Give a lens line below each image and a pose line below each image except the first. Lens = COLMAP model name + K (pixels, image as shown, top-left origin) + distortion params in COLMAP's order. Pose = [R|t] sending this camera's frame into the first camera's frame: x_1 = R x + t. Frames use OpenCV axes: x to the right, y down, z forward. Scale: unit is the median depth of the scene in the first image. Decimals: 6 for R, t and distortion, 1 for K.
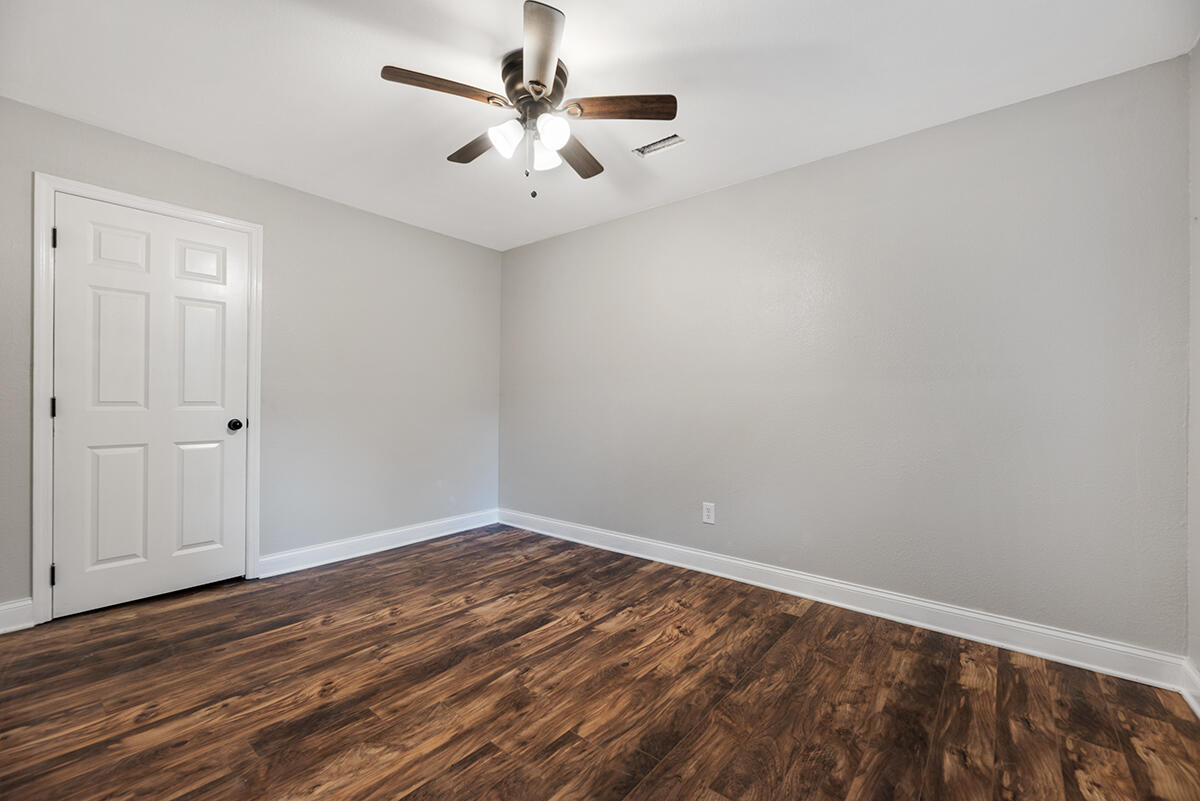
lens RADIAL K [[494.2, 0, 599.0], [0, 494.2, 400.0], [0, 0, 1]] dist [0.001032, -0.000645]
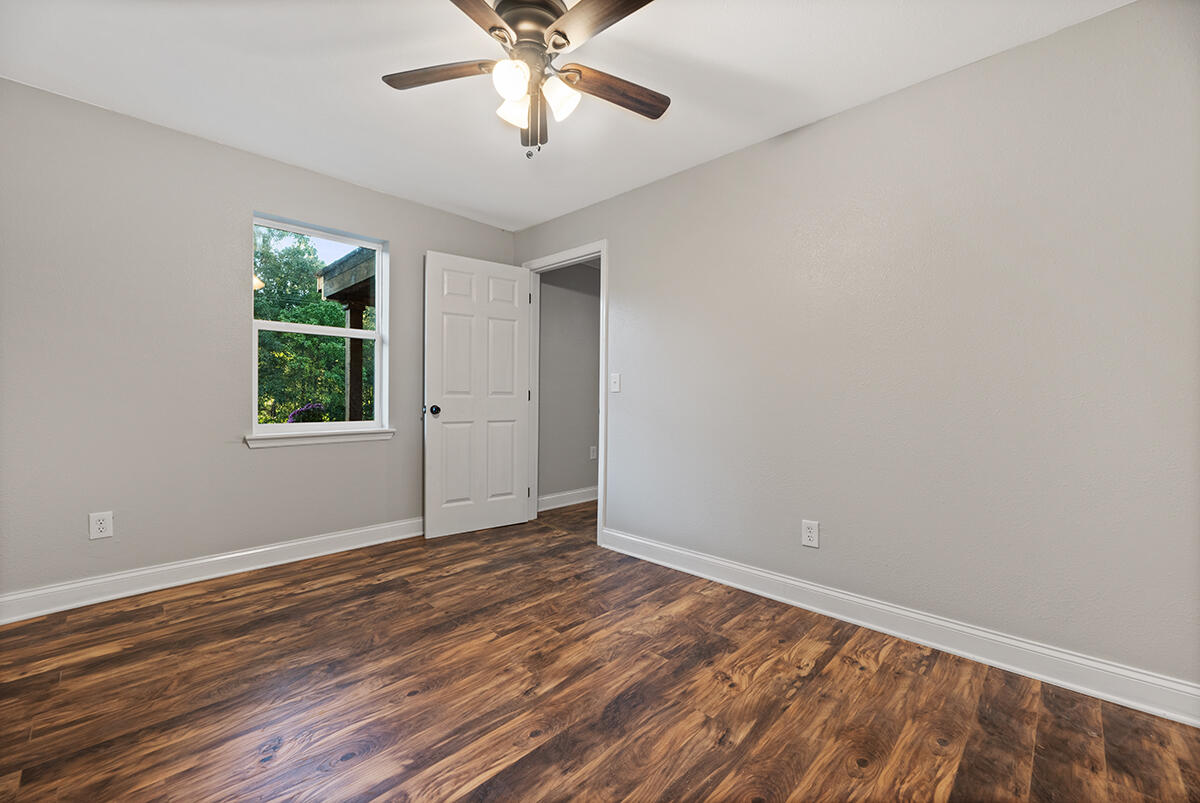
lens RADIAL K [[494.2, 0, 598.9], [0, 494.2, 397.5], [0, 0, 1]] dist [0.001032, -0.000645]
pose [[-0.996571, -0.021101, 0.080008, -0.369642], [-0.020632, 0.999765, 0.006687, 0.012211], [-0.080130, 0.005013, -0.996772, 2.067662]]
